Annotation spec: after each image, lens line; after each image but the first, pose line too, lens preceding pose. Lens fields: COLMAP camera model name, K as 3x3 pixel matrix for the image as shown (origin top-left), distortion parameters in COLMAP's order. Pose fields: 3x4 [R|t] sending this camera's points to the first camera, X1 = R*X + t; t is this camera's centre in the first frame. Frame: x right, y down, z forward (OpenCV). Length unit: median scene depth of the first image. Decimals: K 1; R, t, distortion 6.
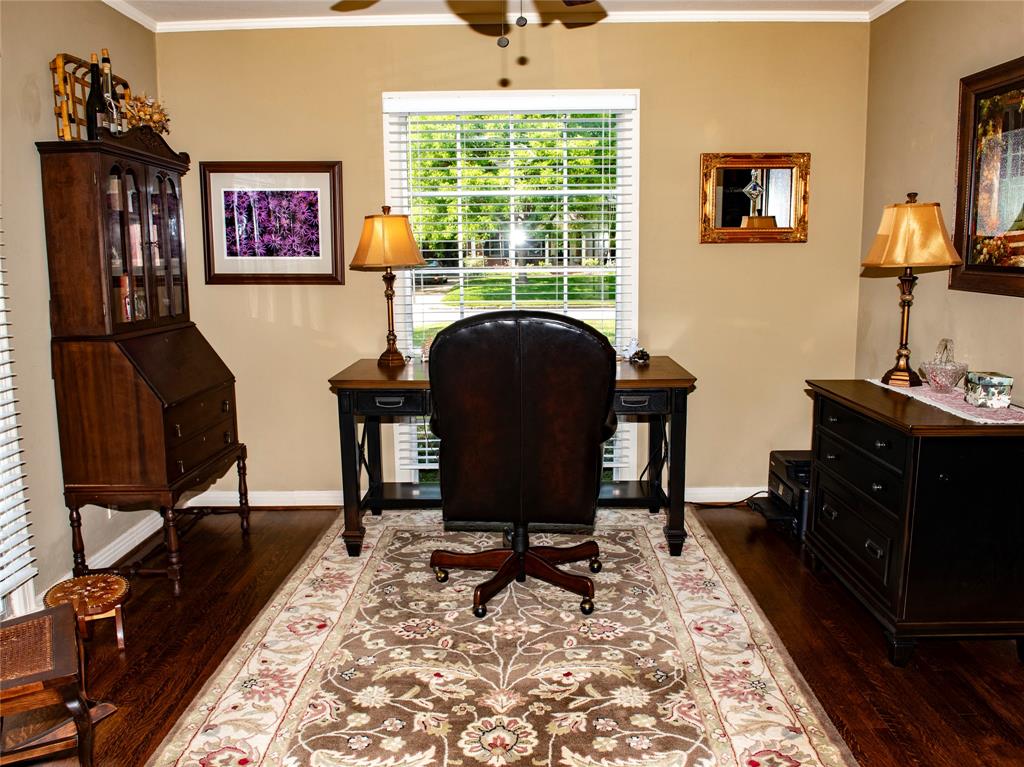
lens RADIAL K [[825.2, 0, 510.2], [0, 825.2, 383.1], [0, 0, 1]] dist [-0.042662, -0.004124]
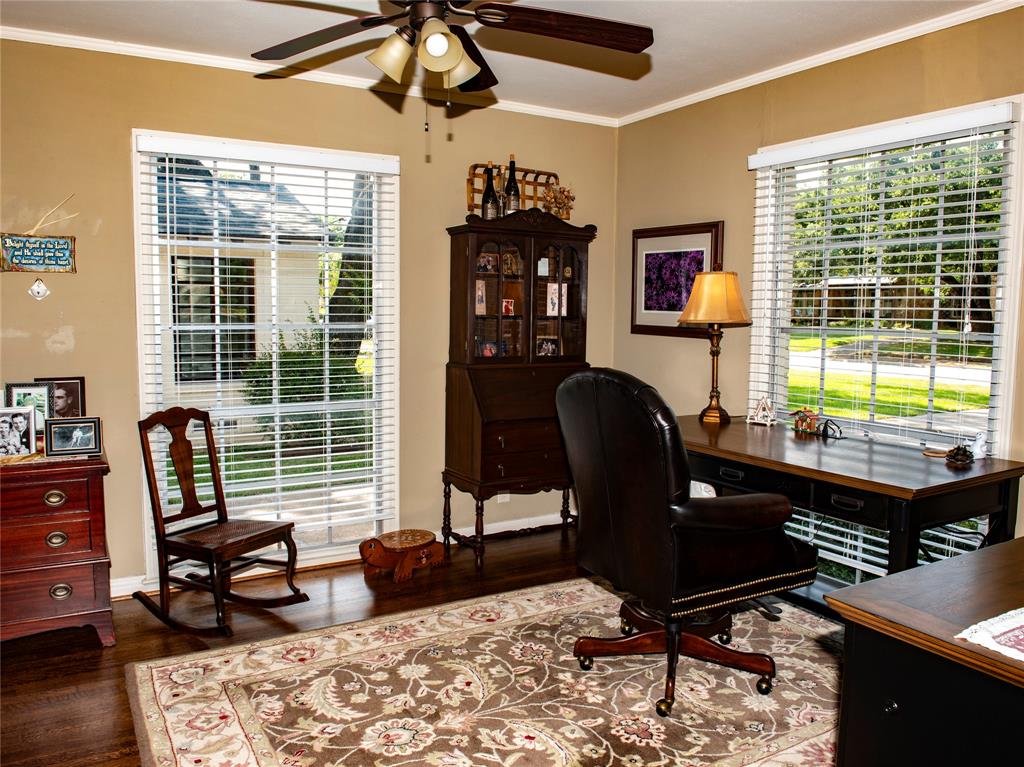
lens RADIAL K [[784.4, 0, 512.7], [0, 784.4, 380.3], [0, 0, 1]] dist [-0.051848, -0.007336]
pose [[0.514903, 0.092013, -0.852296, 0.743145], [-0.146175, 0.989086, 0.018472, -0.074018], [0.844694, 0.115073, 0.522734, 0.414273]]
